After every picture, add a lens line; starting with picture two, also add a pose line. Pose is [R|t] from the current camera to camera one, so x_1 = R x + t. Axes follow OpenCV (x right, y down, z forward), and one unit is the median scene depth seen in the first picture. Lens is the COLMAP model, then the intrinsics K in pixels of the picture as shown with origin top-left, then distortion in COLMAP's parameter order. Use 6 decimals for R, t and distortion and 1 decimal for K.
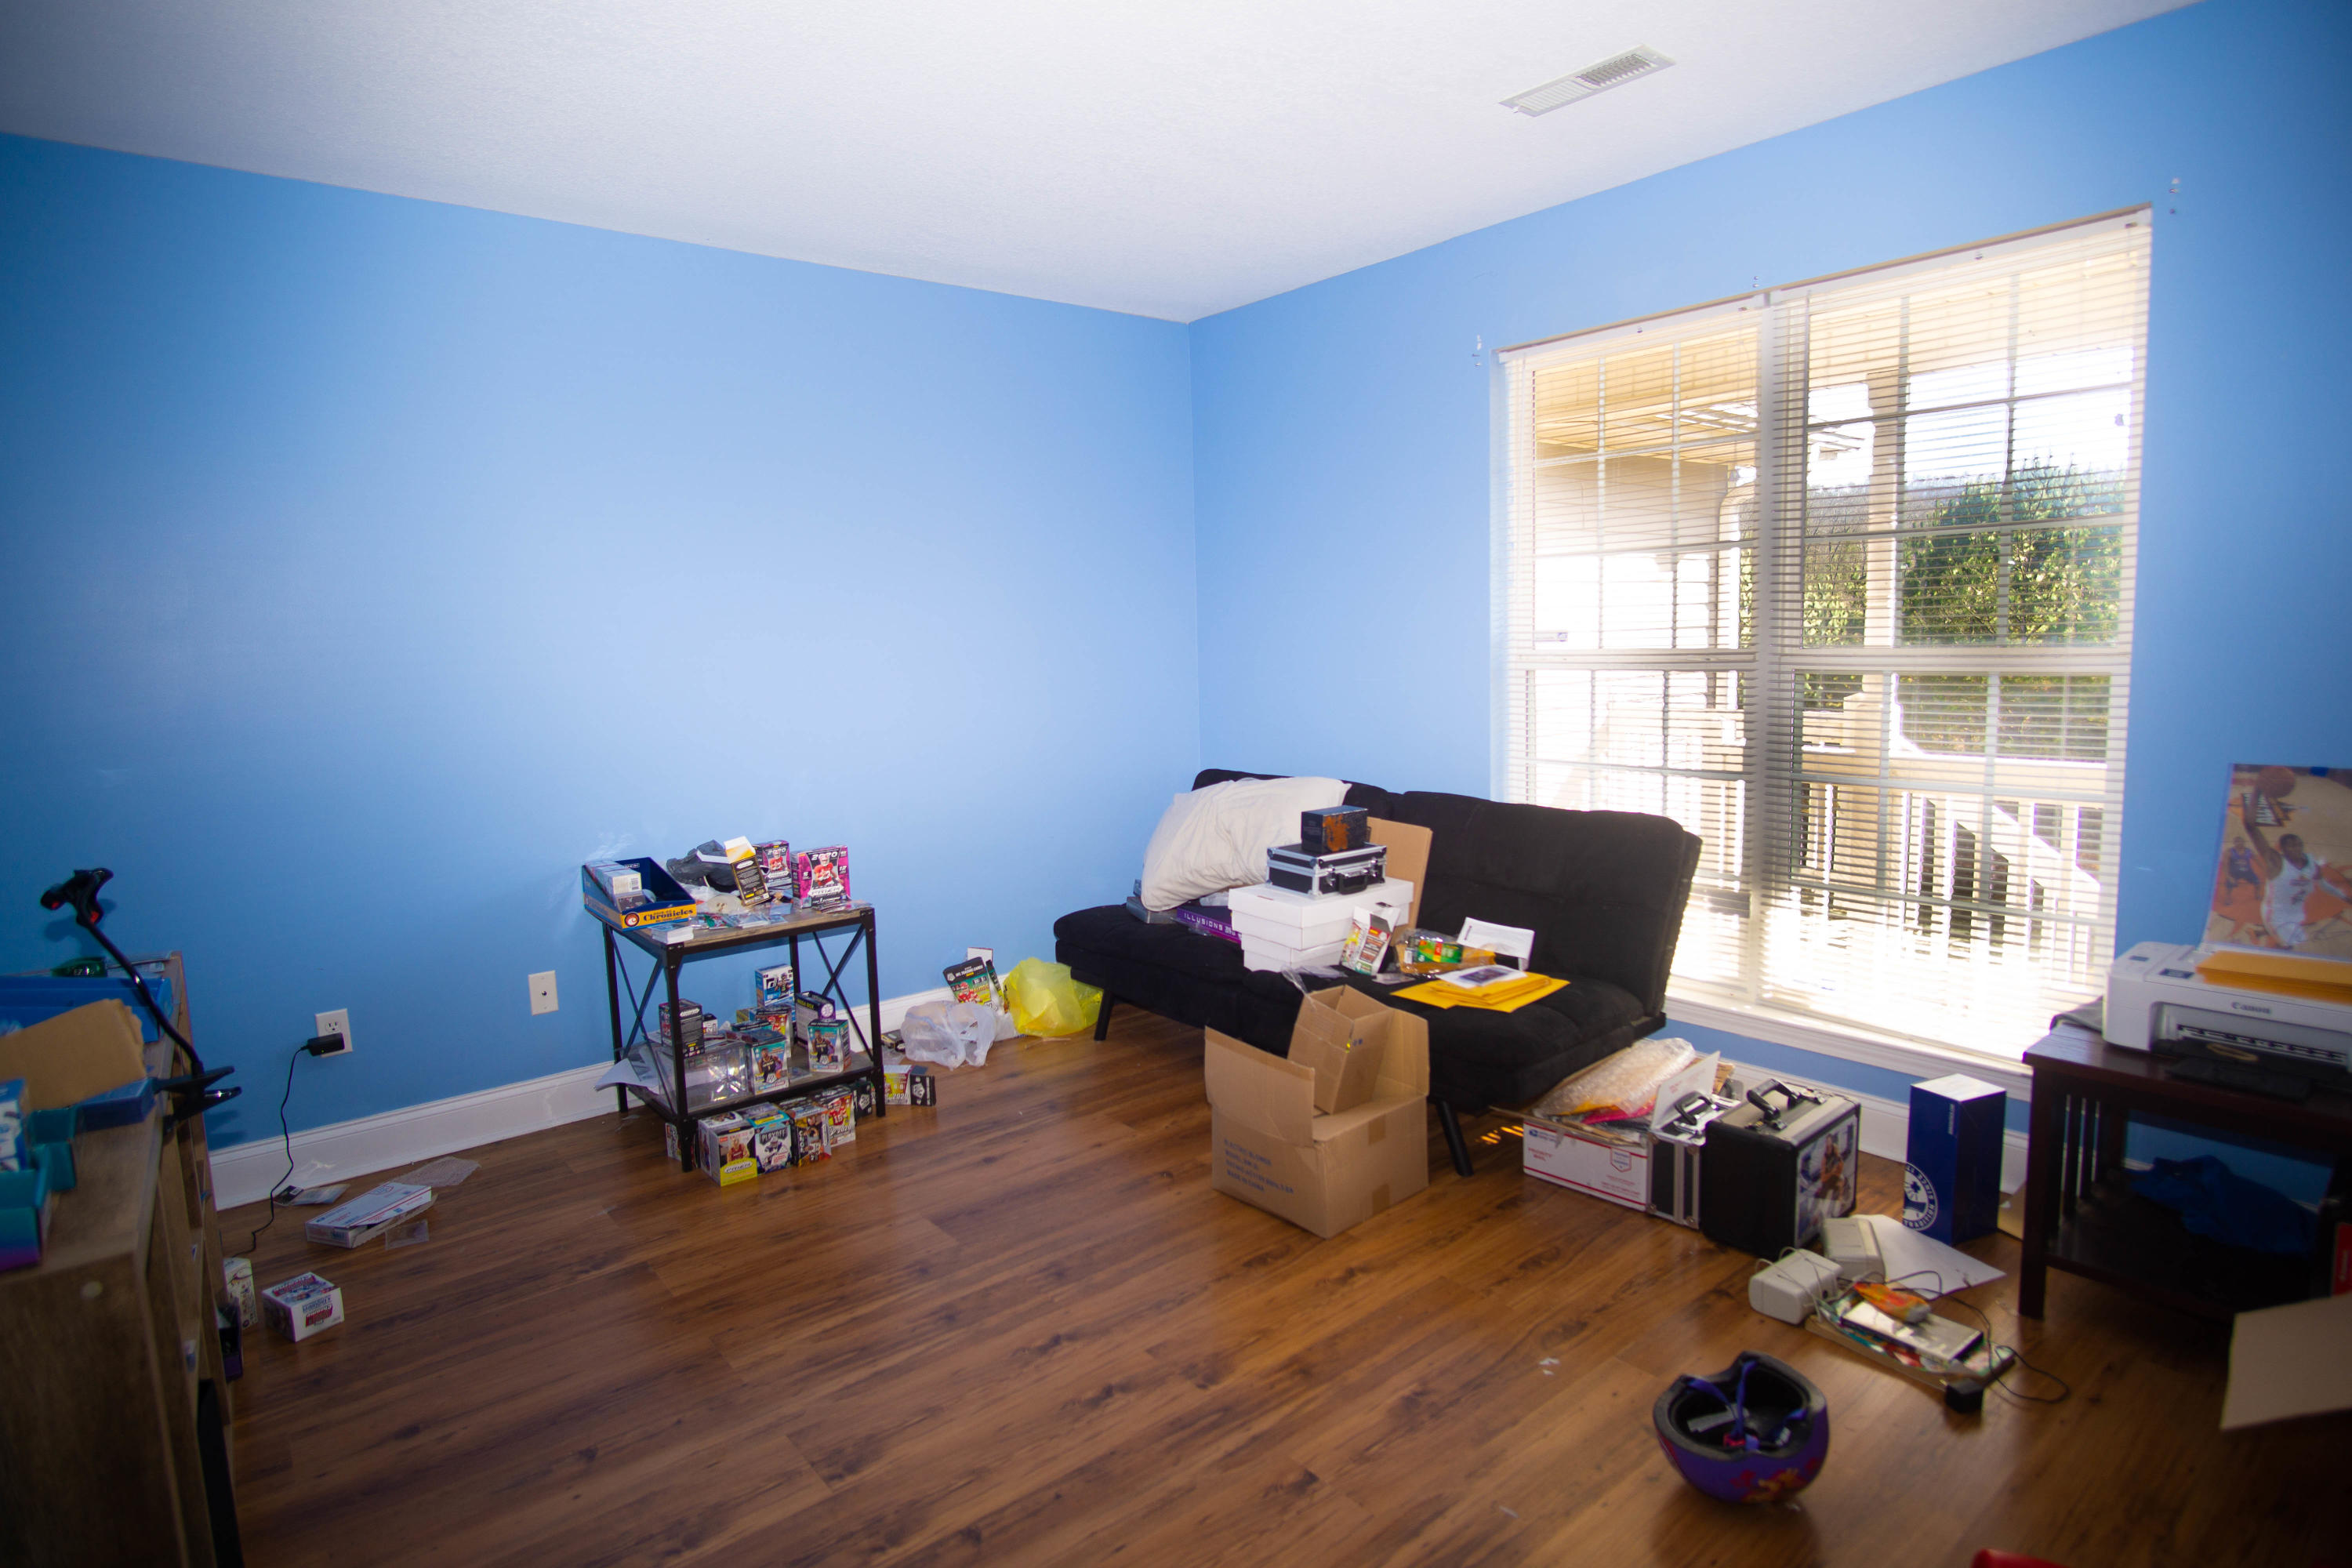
lens RADIAL K [[1224.2, 0, 1174.6], [0, 1224.2, 779.9], [0, 0, 1]] dist [-0.028558, 0.000846]
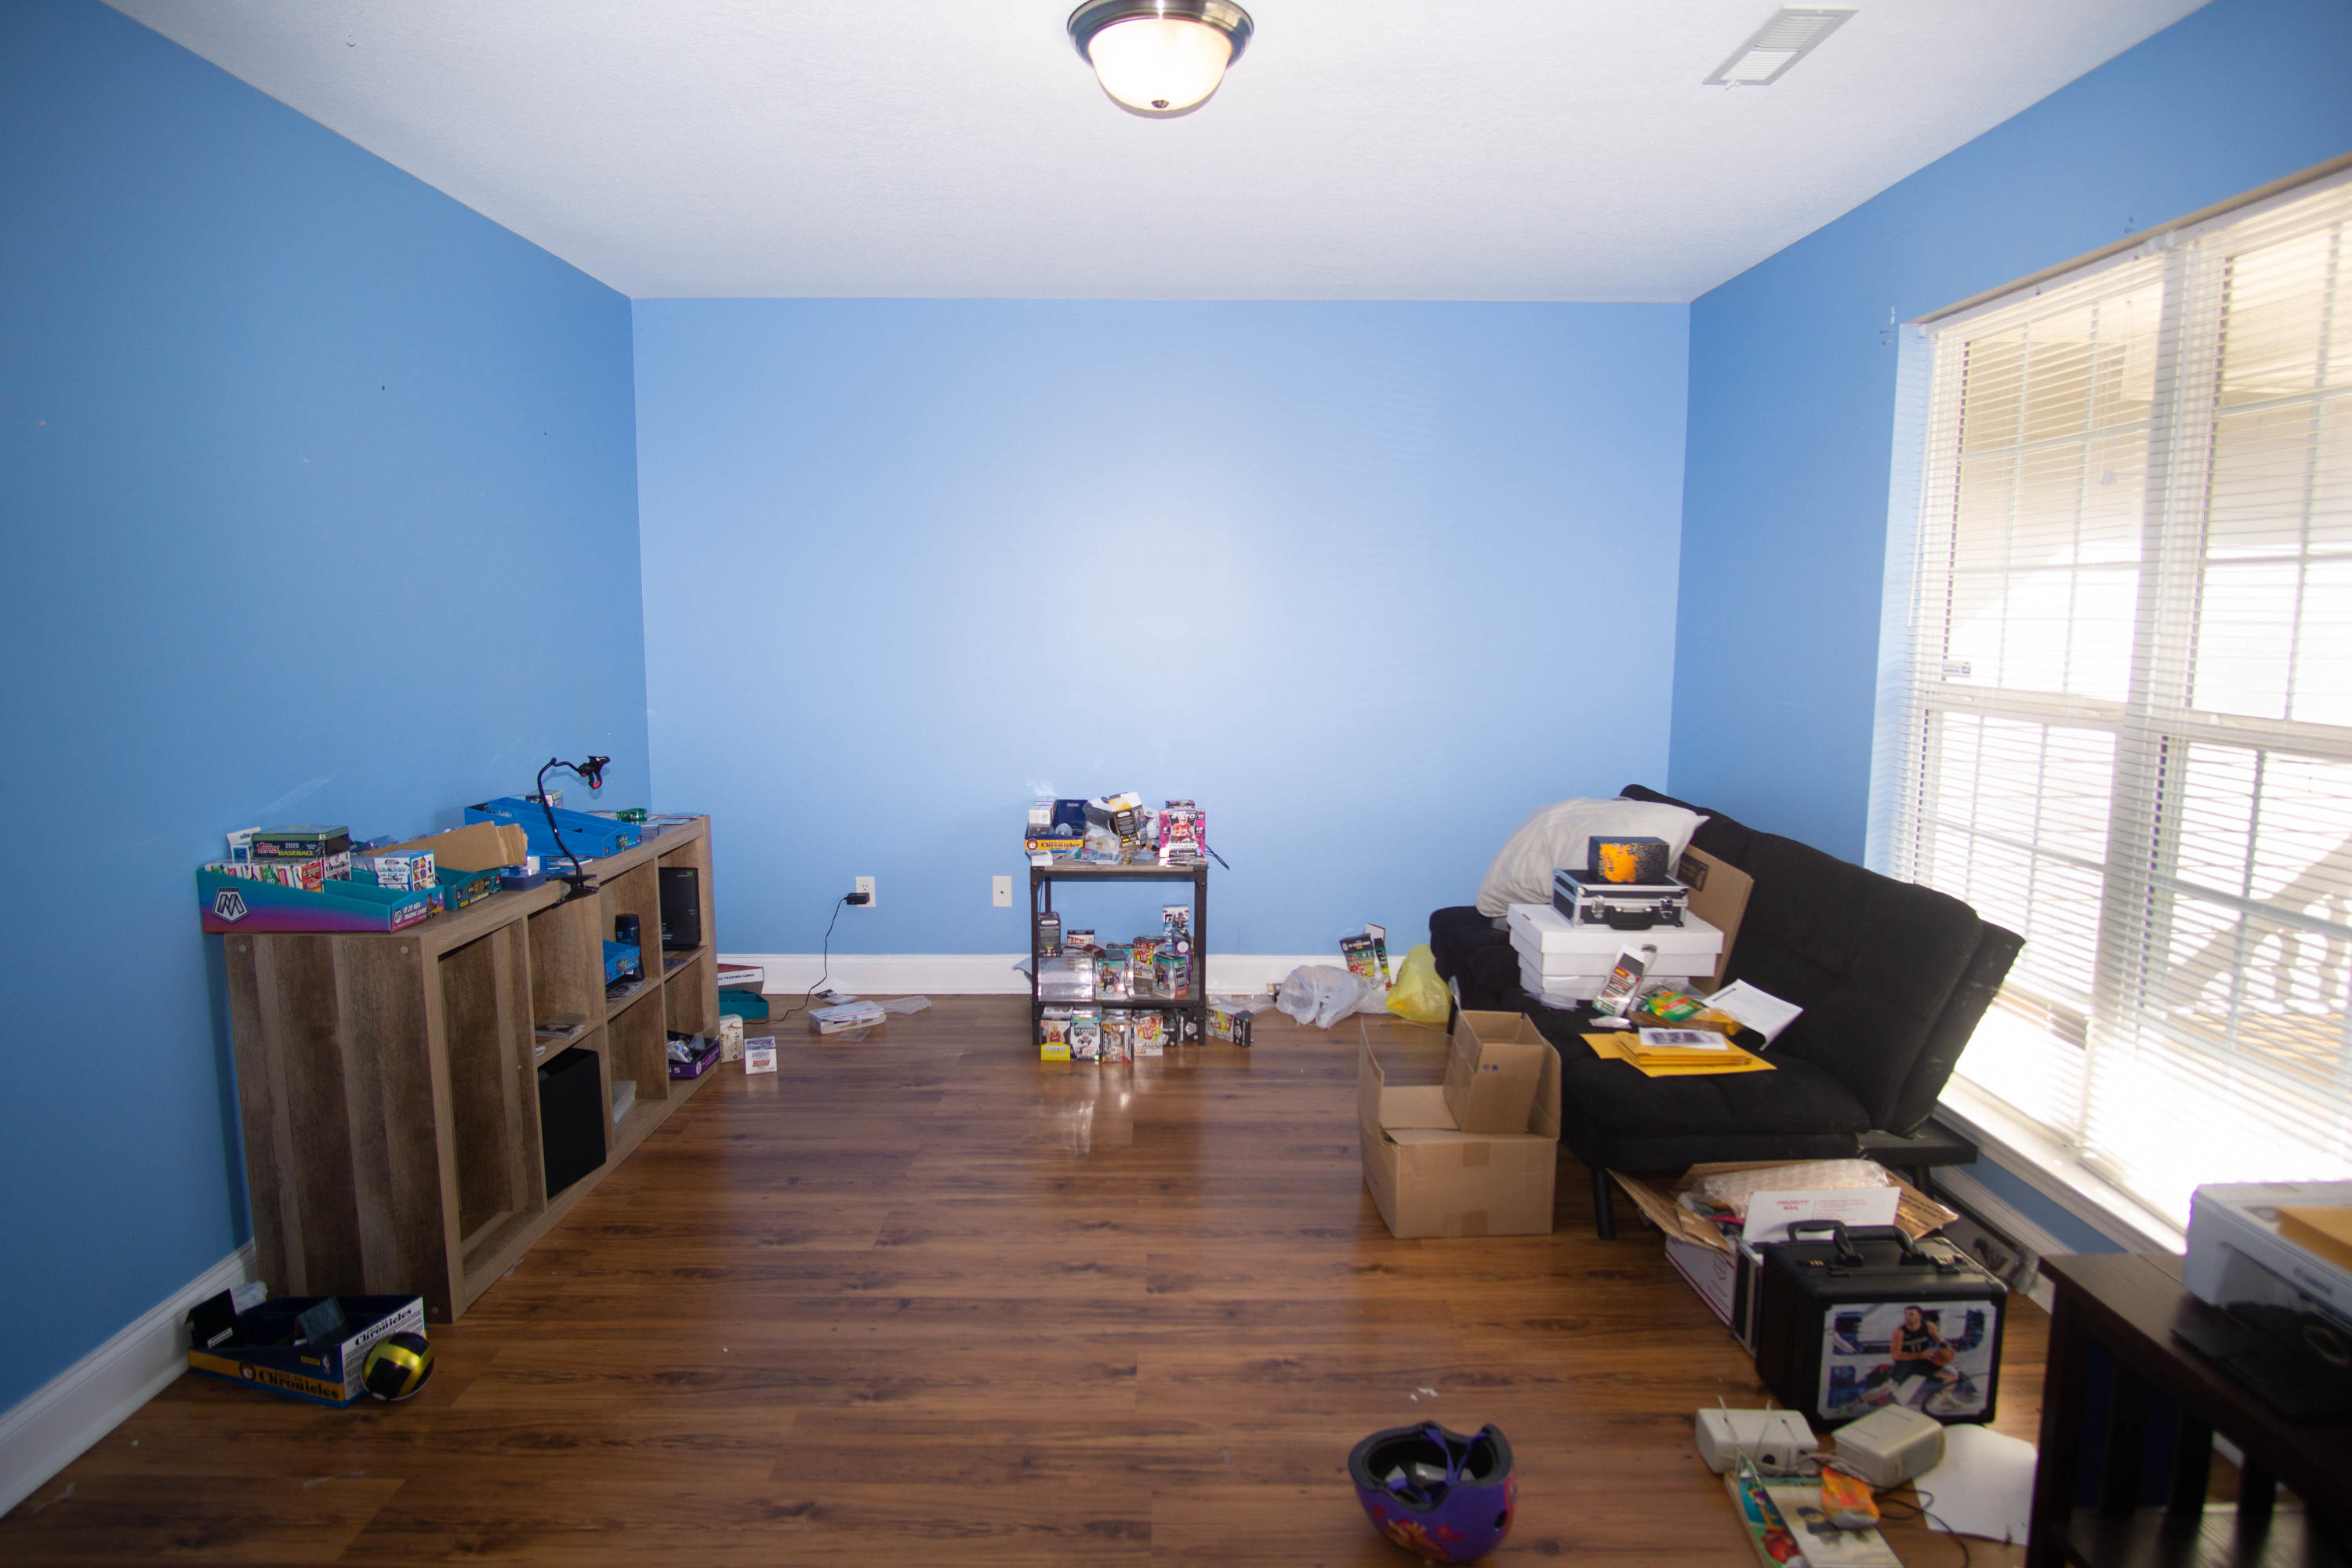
lens RADIAL K [[1273.2, 0, 1179.4], [0, 1273.2, 778.7], [0, 0, 1]] dist [-0.026232, 0.000430]
pose [[0.789724, 0.113639, -0.602845, 0.489094], [-0.101620, 0.993350, 0.054130, -0.043837], [0.604987, 0.018513, 0.796020, 0.016924]]
